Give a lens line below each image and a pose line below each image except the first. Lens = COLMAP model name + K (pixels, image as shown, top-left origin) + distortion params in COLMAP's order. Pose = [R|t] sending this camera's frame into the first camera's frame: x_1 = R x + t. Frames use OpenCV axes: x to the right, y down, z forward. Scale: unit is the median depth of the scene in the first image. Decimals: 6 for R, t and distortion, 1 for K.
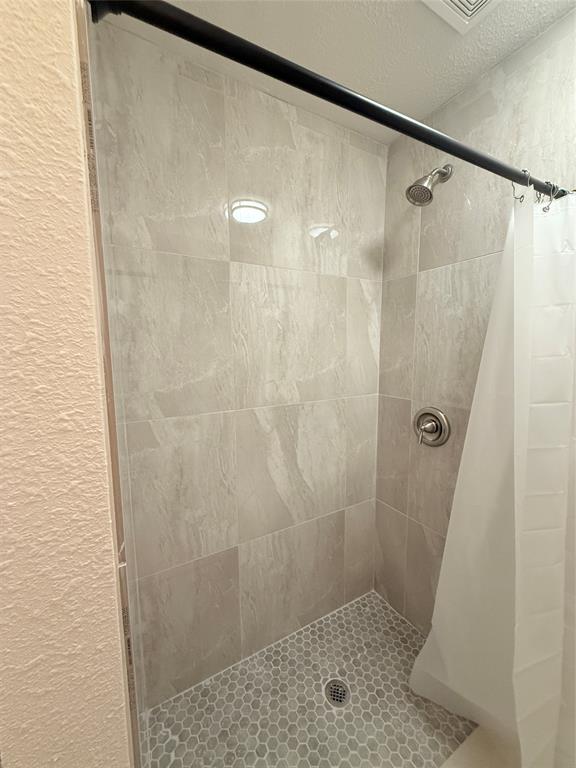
lens RADIAL K [[307.4, 0, 288.0], [0, 307.4, 384.0], [0, 0, 1]] dist [0.000282, 0.000009]
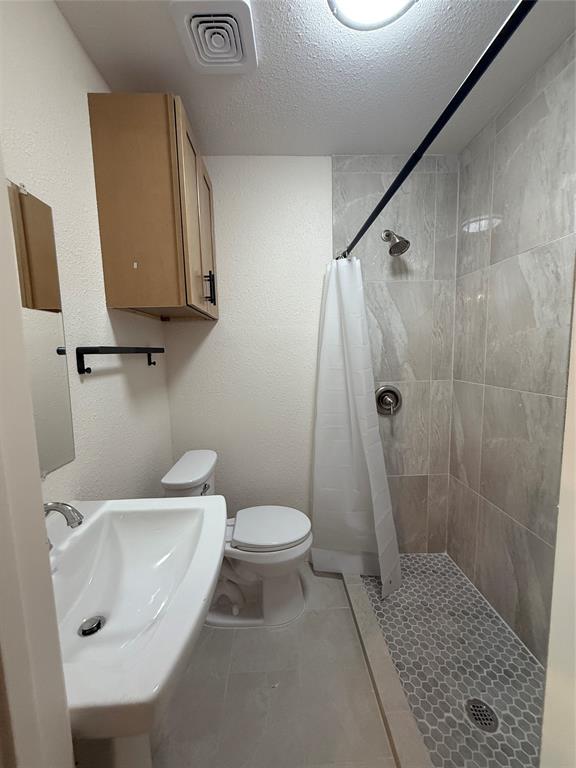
lens RADIAL K [[307.4, 0, 288.0], [0, 307.4, 384.0], [0, 0, 1]] dist [0.000282, 0.000009]
pose [[-0.447700, 0.136024, -0.883777, 1.331747], [-0.039631, 0.984372, 0.171583, -0.101479], [0.893305, 0.111843, -0.435313, 0.827856]]
